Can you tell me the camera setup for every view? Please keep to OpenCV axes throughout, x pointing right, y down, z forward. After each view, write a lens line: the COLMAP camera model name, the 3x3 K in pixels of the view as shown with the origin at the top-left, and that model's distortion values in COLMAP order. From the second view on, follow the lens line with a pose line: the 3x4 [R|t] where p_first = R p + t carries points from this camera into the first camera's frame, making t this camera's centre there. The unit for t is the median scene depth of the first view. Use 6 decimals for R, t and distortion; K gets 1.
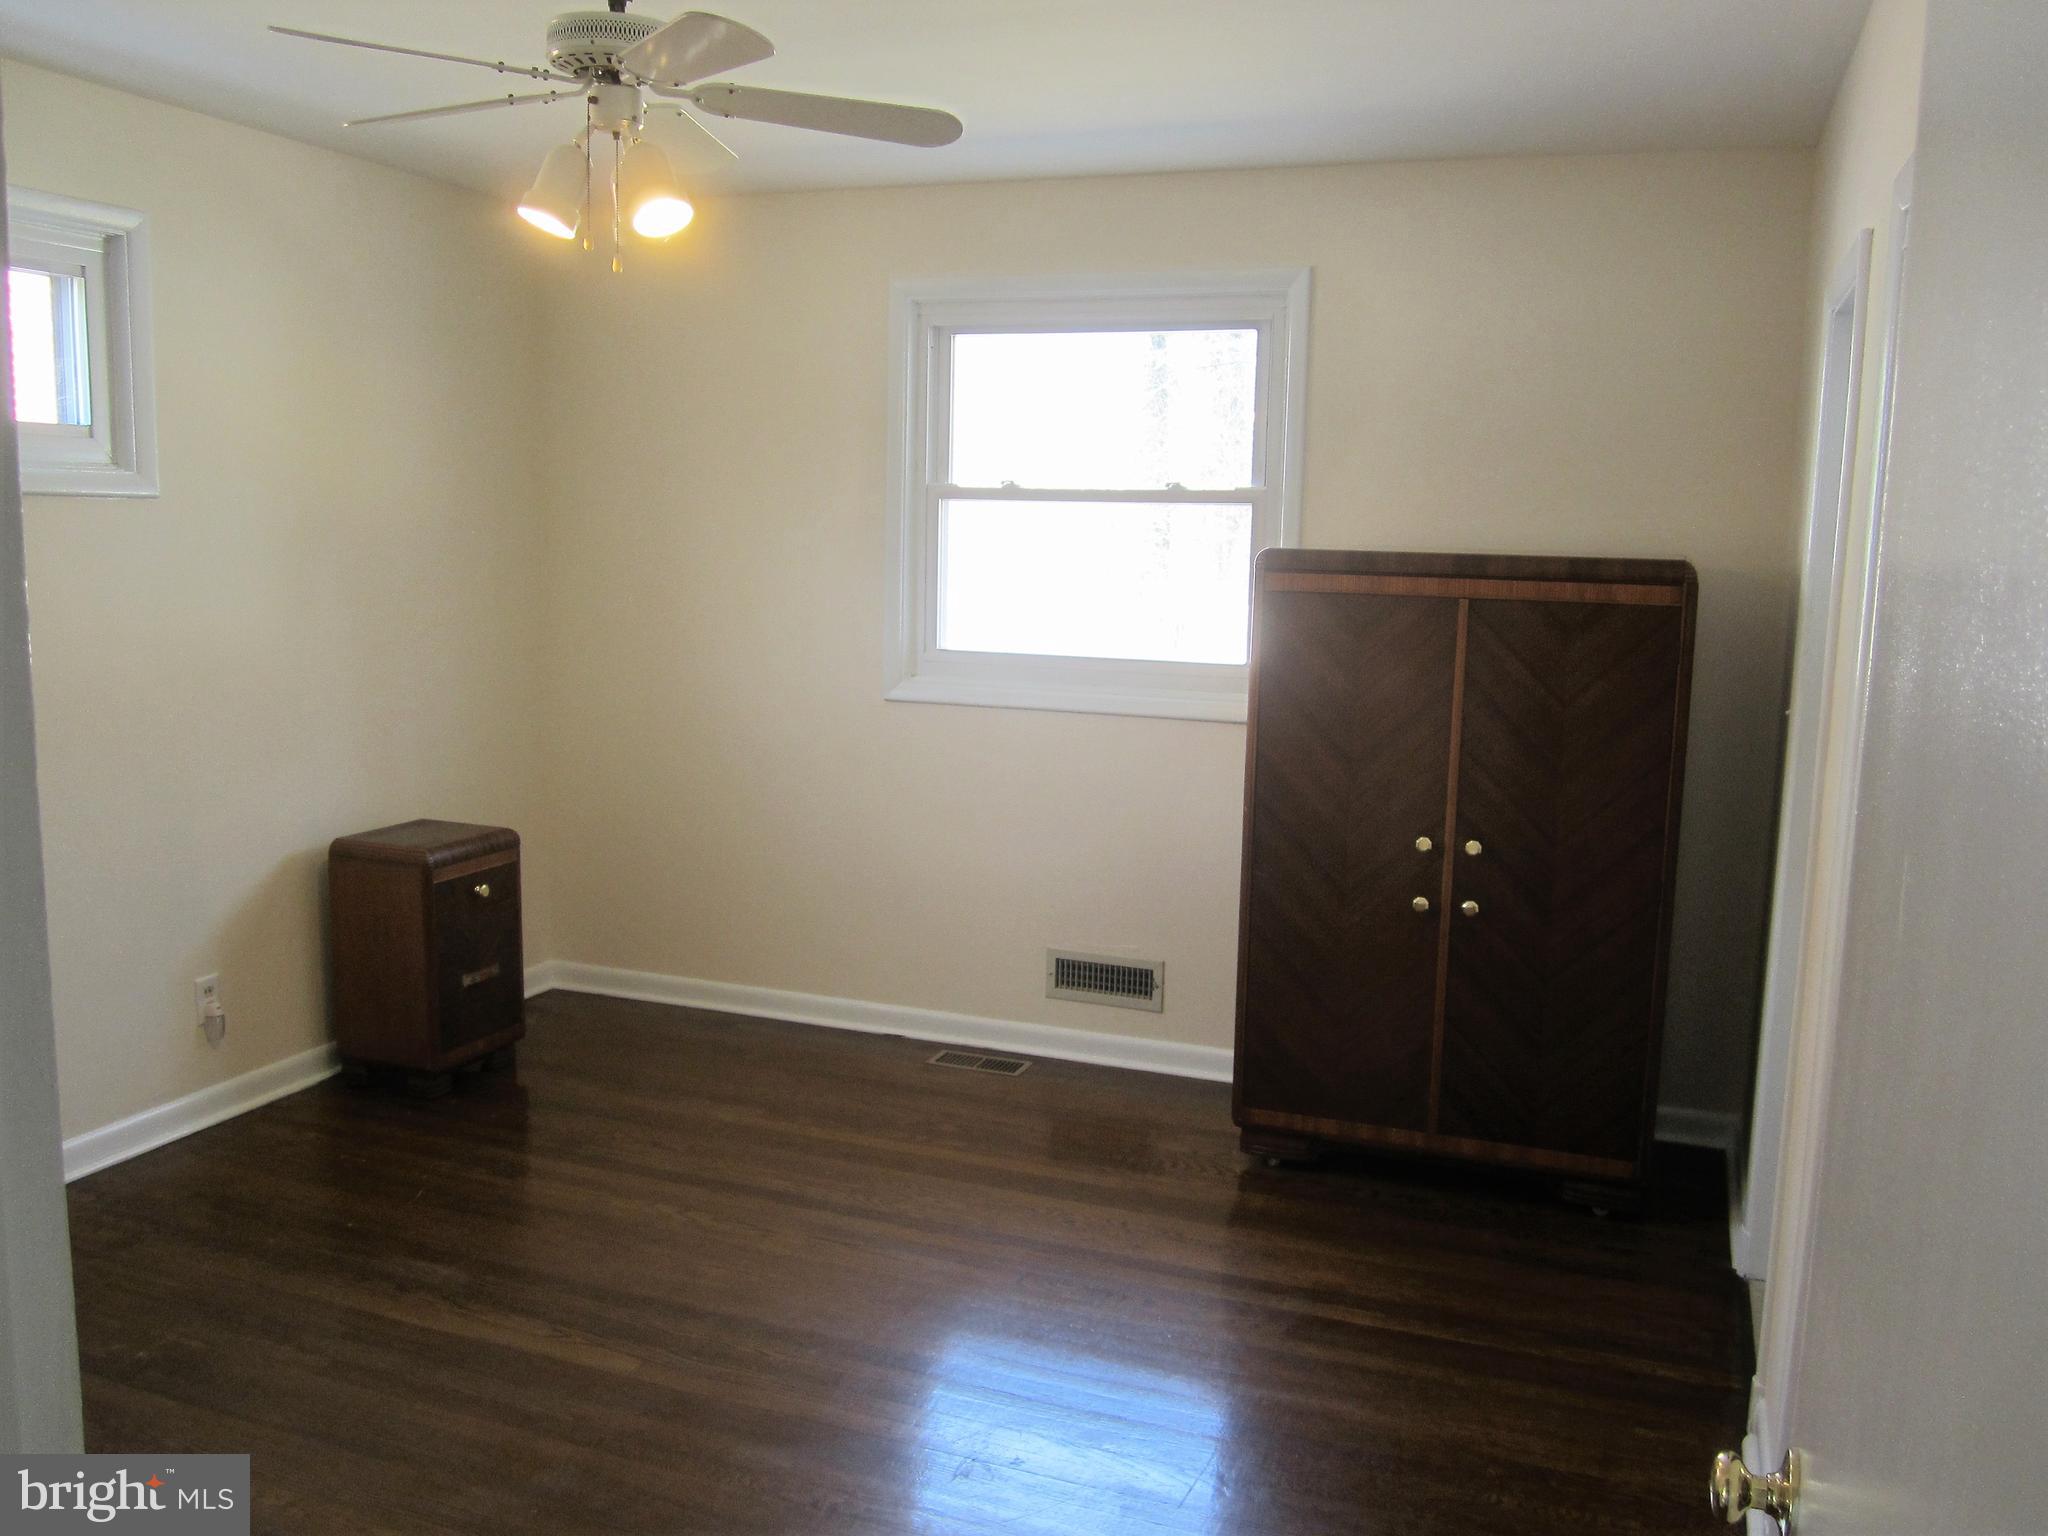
lens RADIAL K [[1681.4, 0, 1024.0], [0, 1681.4, 768.0], [0, 0, 1]] dist [-0.048849, 0.007484]
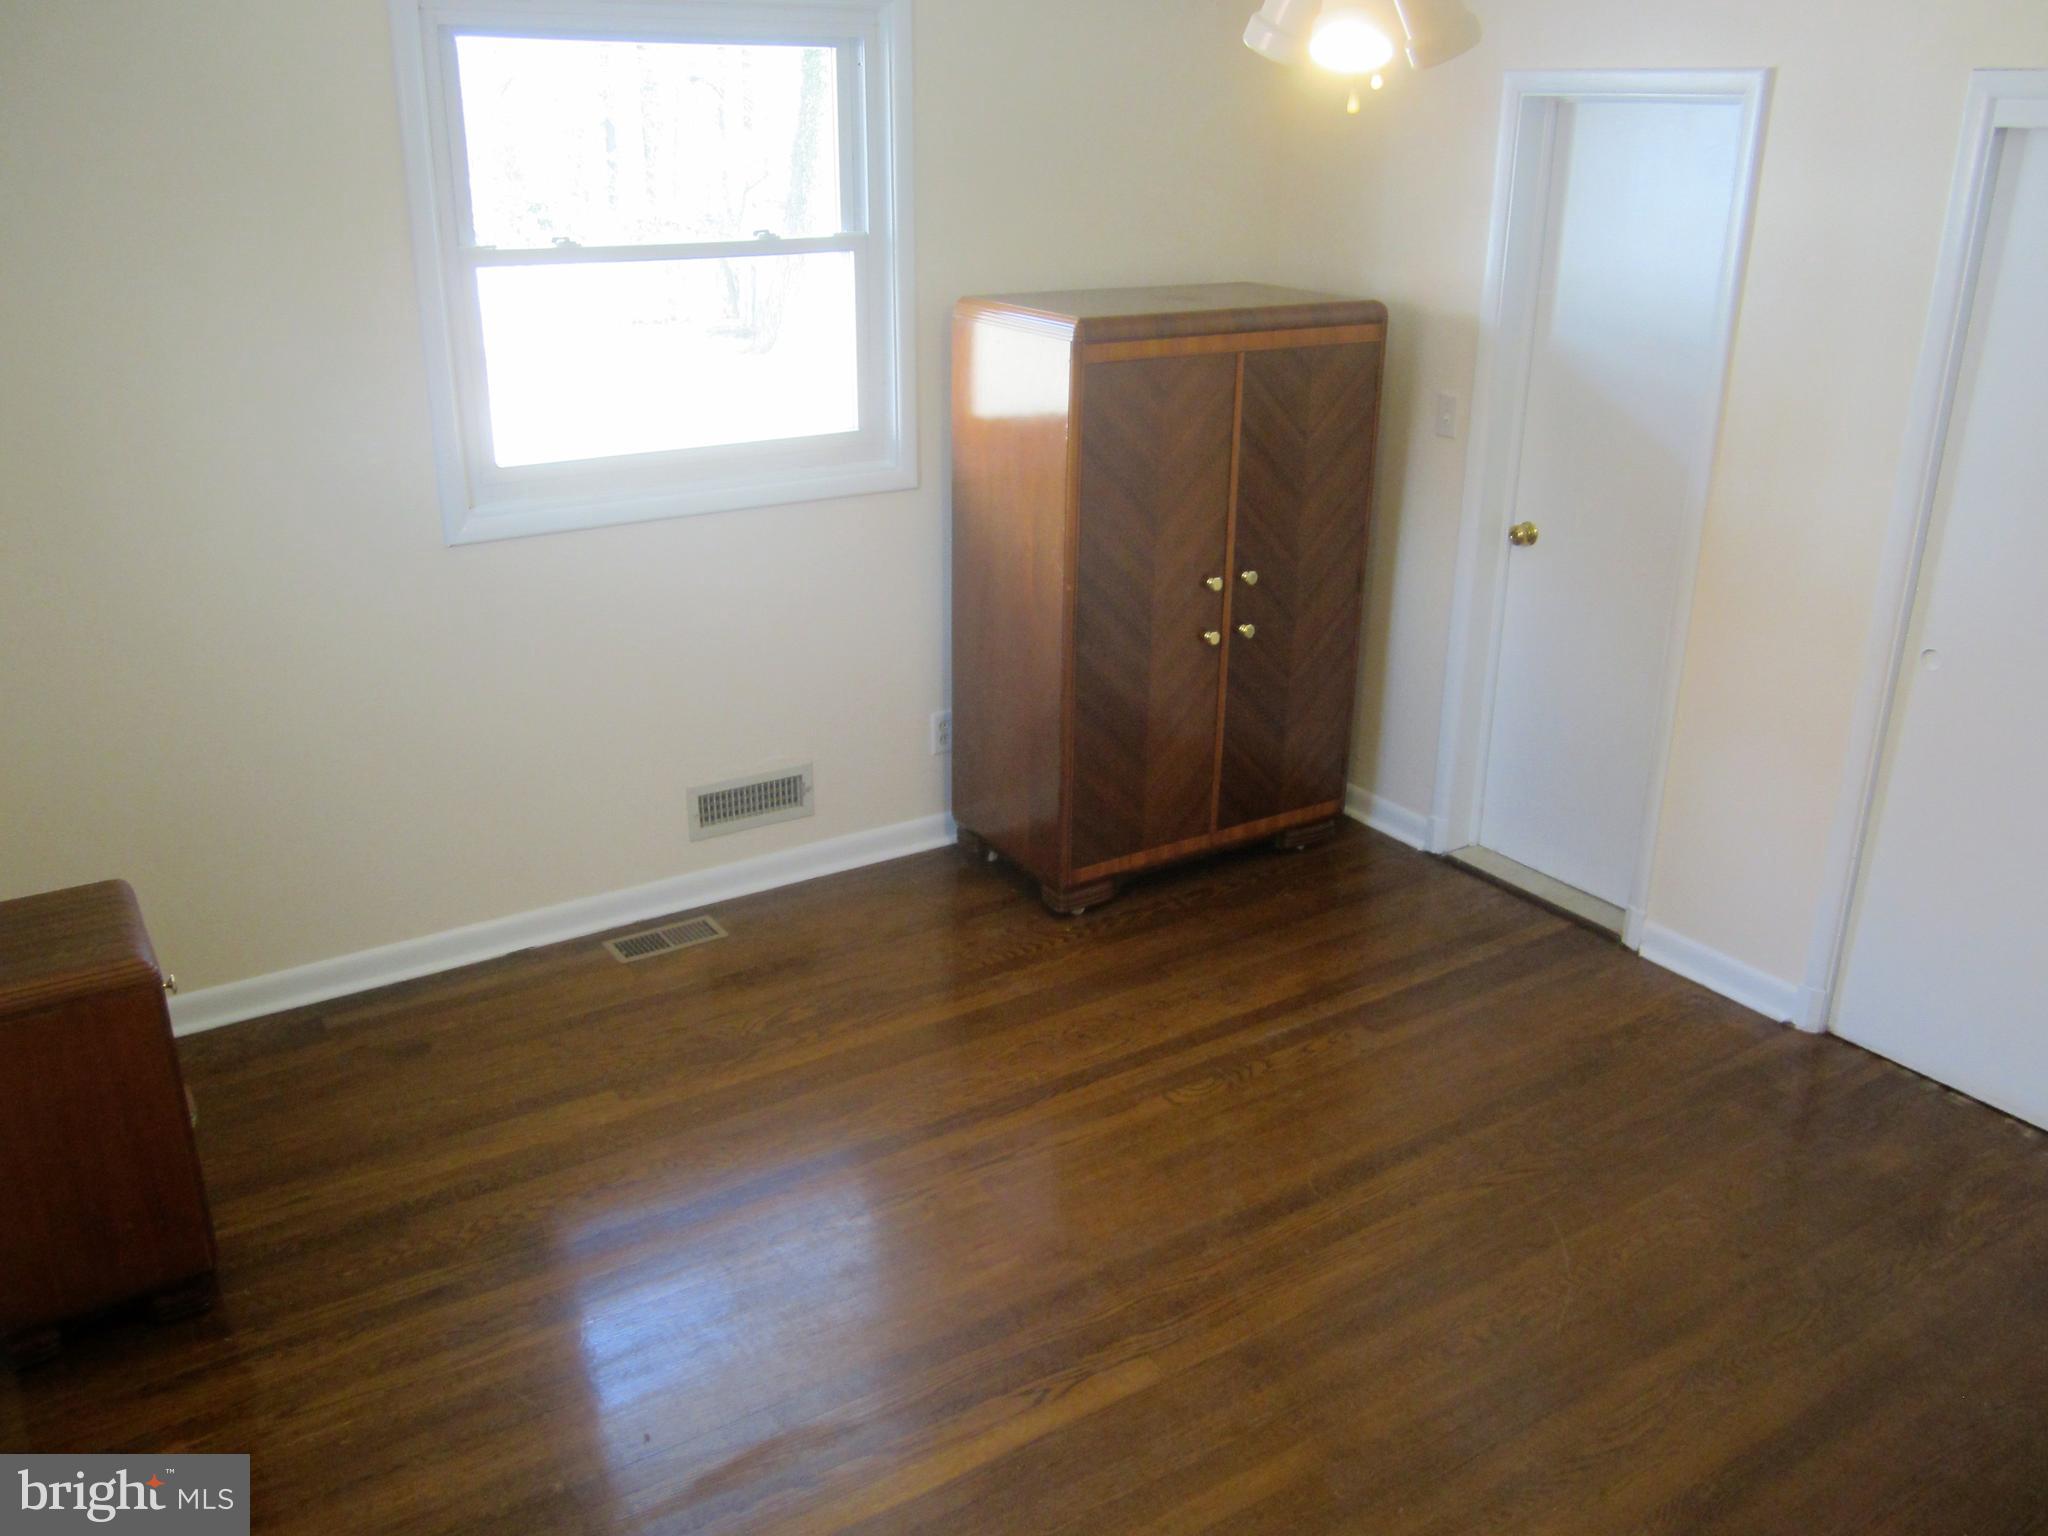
lens RADIAL K [[1681.4, 0, 1024.0], [0, 1681.4, 768.0], [0, 0, 1]] dist [-0.048849, 0.007484]
pose [[0.582066, -0.307280, 0.752847, -0.584068], [0.121905, 0.948362, 0.292829, -0.148401], [-0.803952, -0.078671, 0.589468, 0.379455]]
